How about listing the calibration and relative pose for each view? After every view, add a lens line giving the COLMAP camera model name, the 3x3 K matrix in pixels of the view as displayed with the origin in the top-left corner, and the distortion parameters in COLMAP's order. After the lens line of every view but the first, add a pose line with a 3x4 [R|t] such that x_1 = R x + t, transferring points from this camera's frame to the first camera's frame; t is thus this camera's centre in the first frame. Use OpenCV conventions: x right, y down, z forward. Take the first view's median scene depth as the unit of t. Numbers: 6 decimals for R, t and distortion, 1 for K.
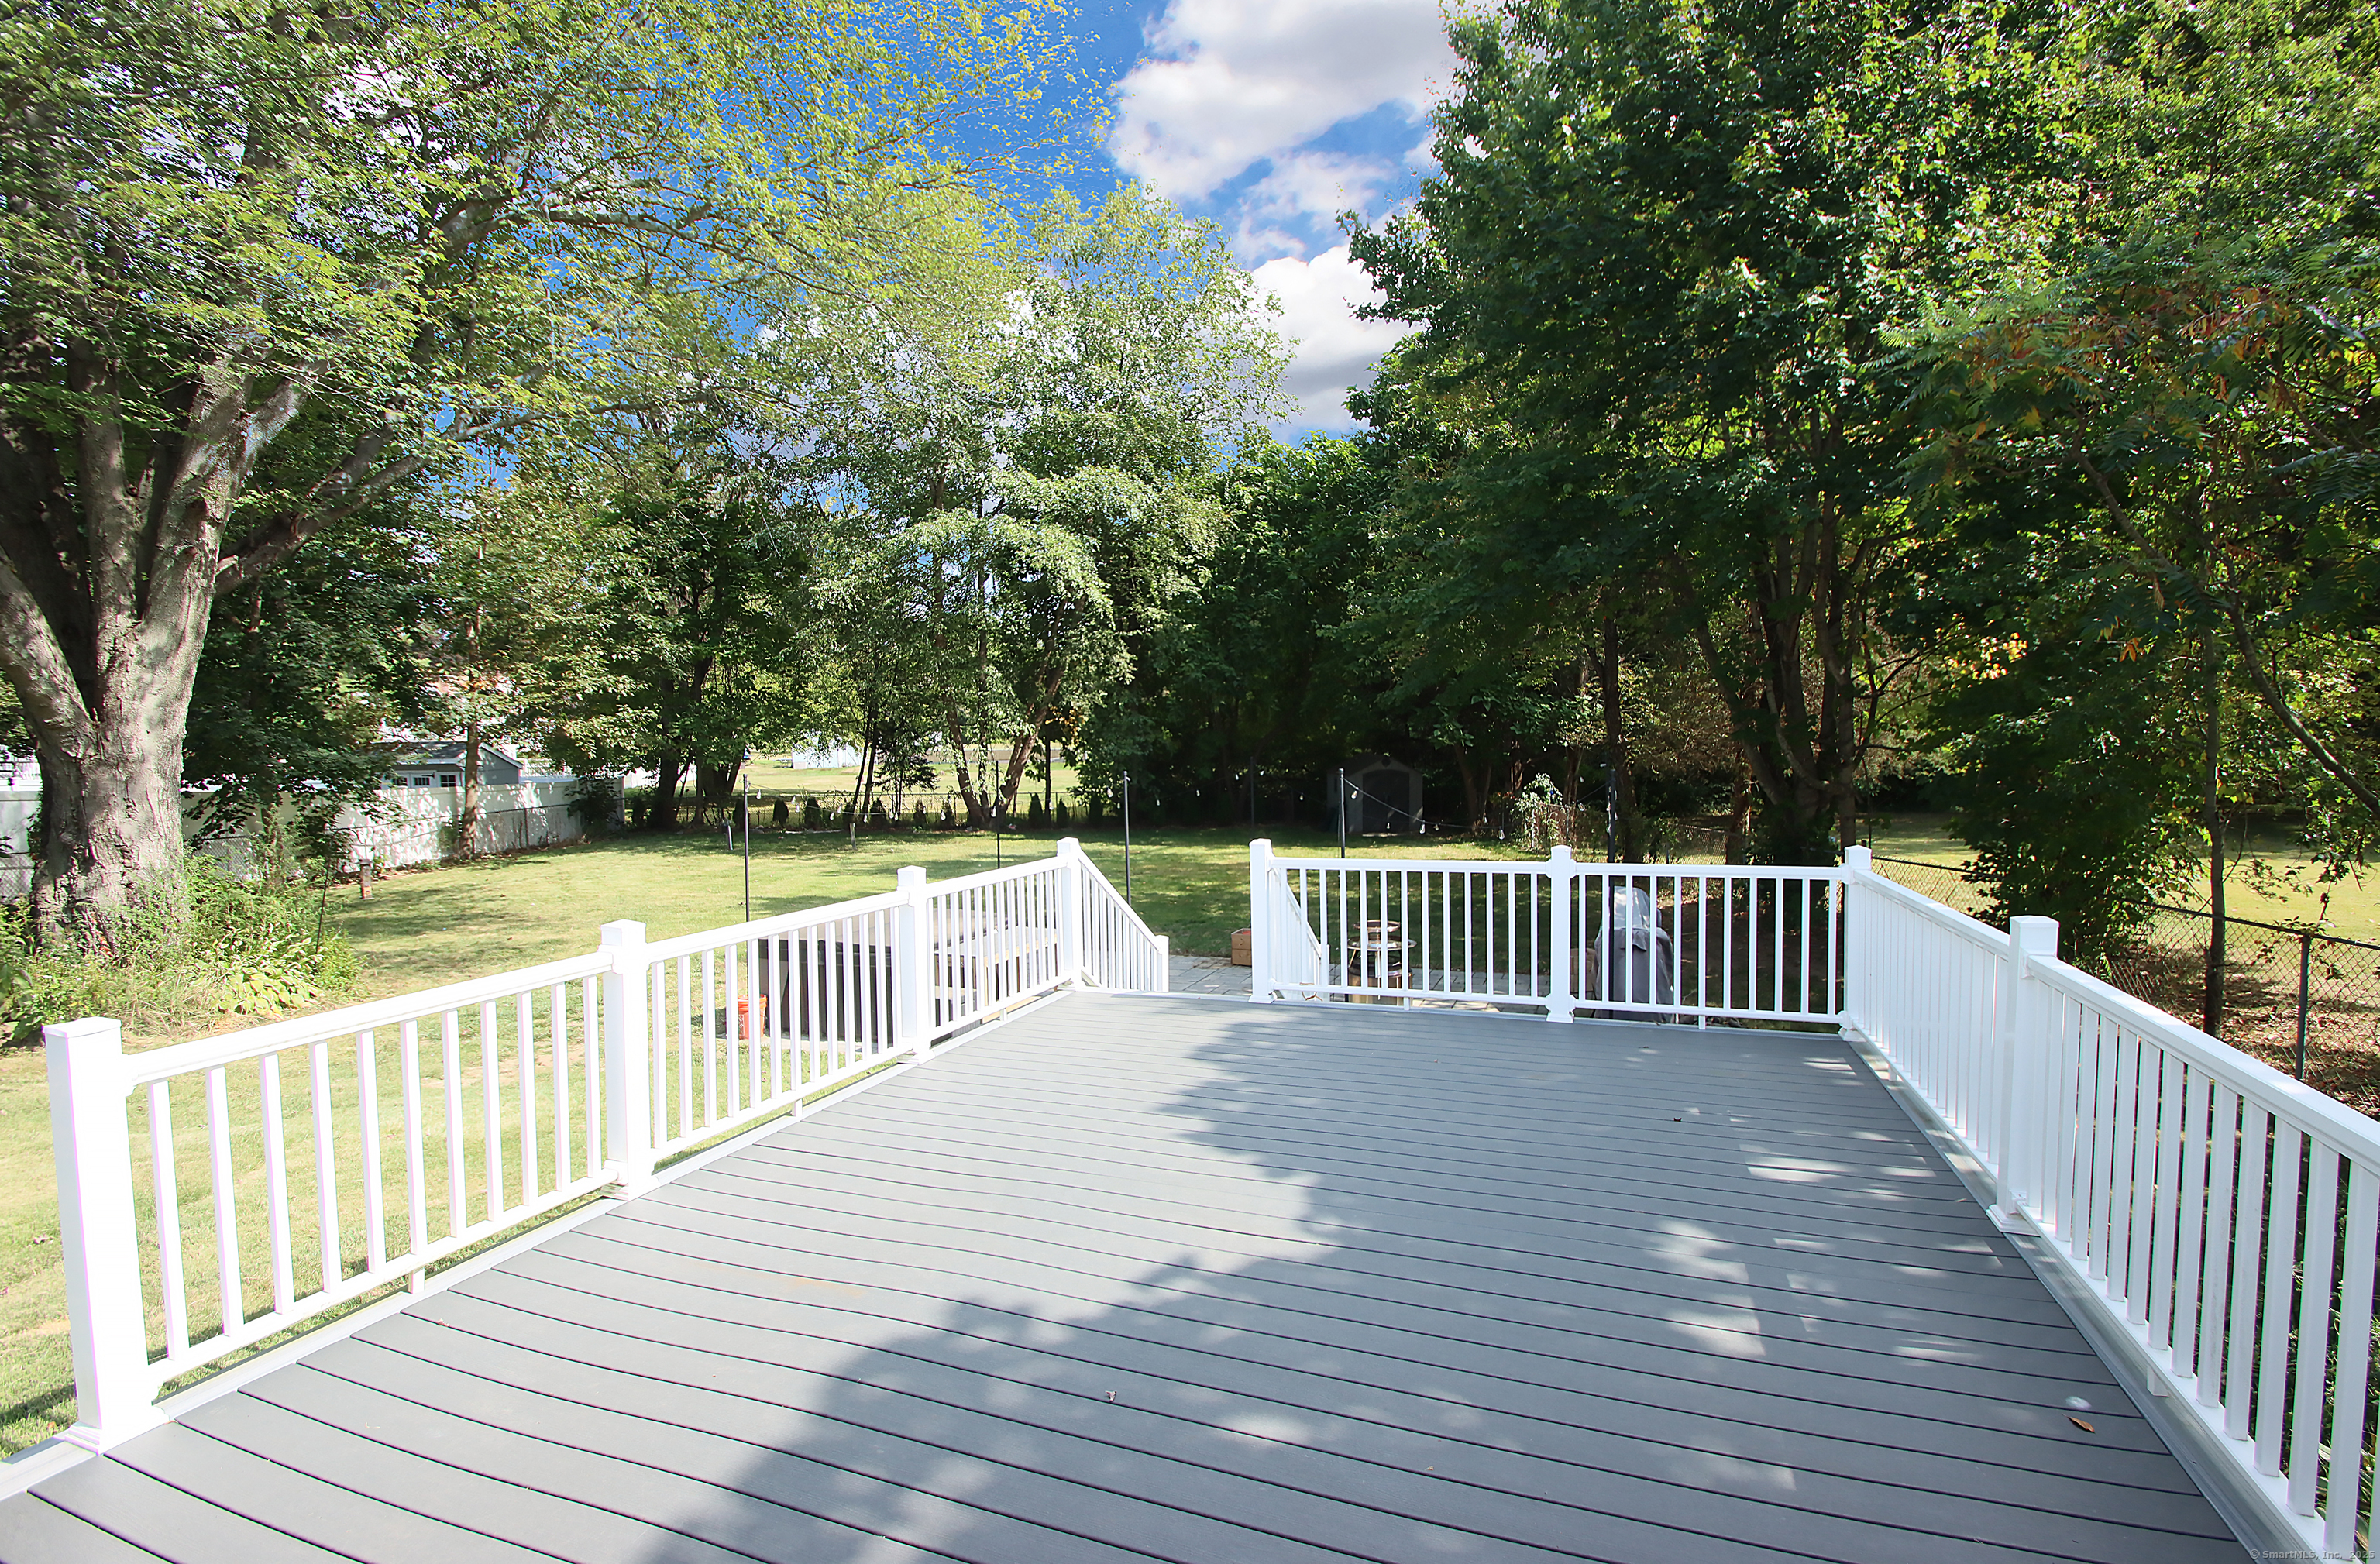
lens RADIAL K [[1098.7, 0, 1195.9], [0, 1098.7, 783.9], [0, 0, 1]] dist [0.013188, -0.018407]
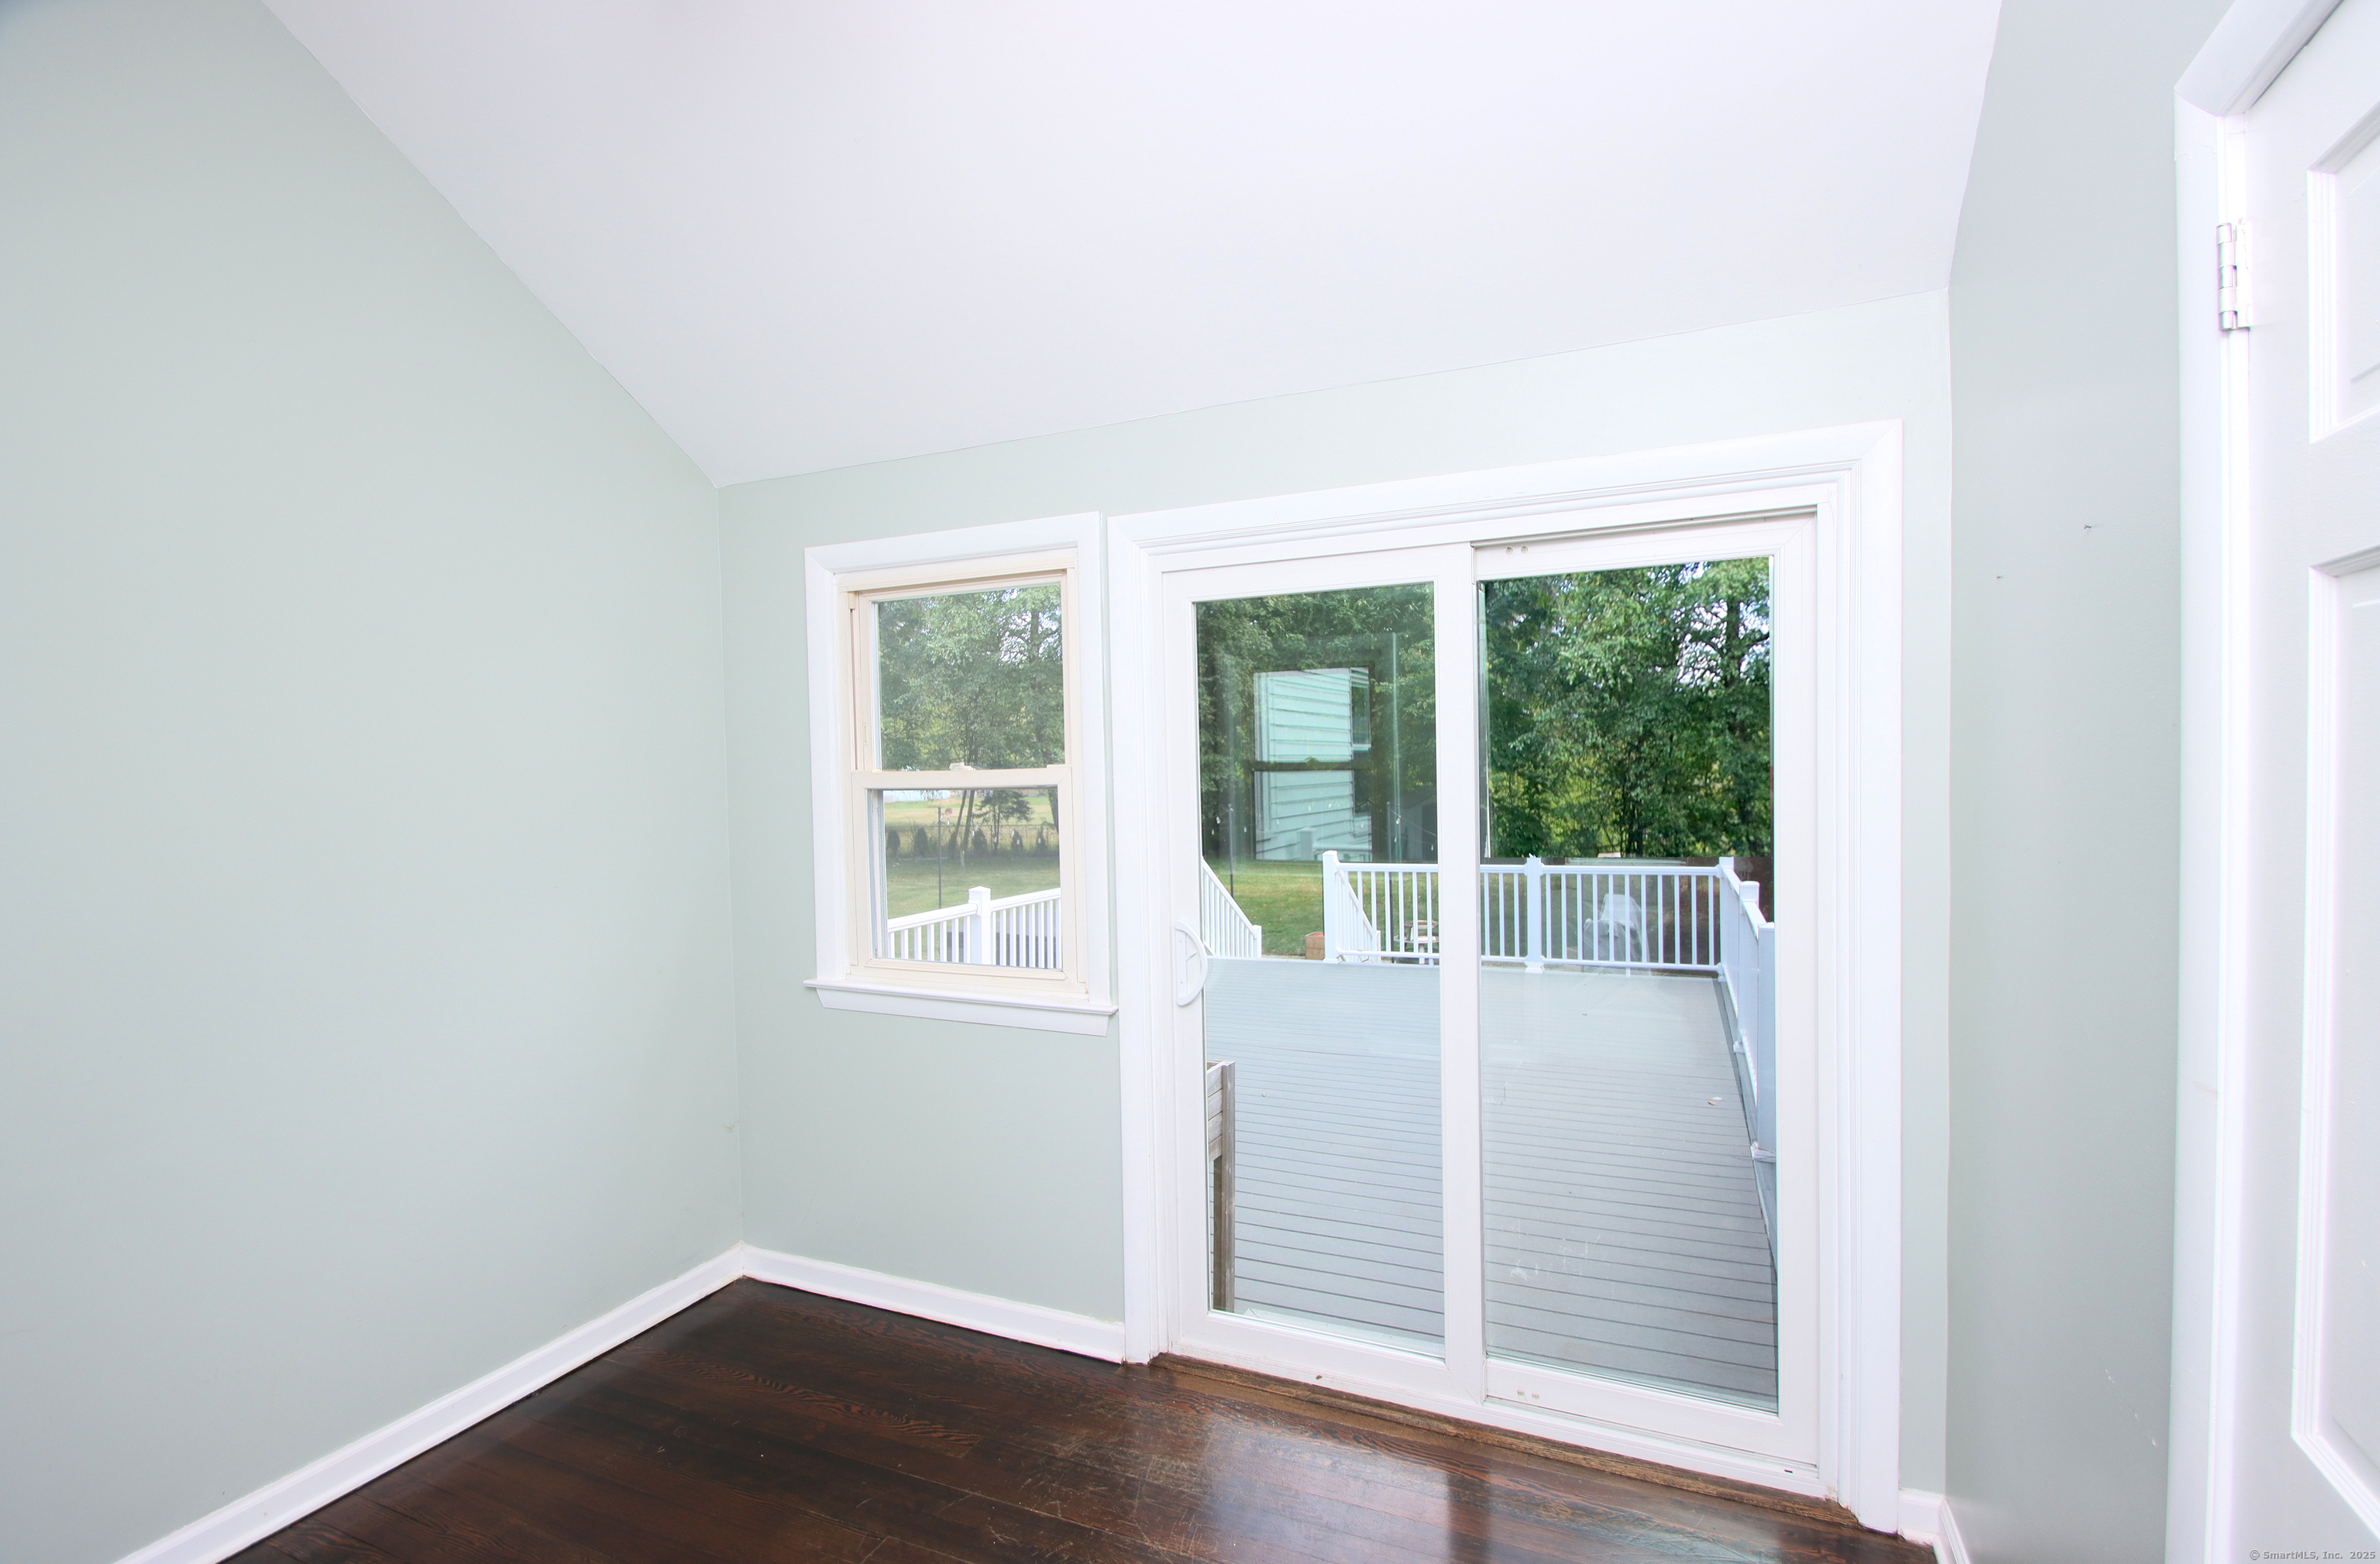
lens RADIAL K [[1108.2, 0, 1197.6], [0, 1108.2, 804.5], [0, 0, 1]] dist [0.001825, 0.000220]
pose [[0.998308, -0.002602, -0.058090, -0.021887], [0.001994, 0.999943, -0.010510, 0.003087], [0.058114, 0.010377, 0.998256, -0.343333]]
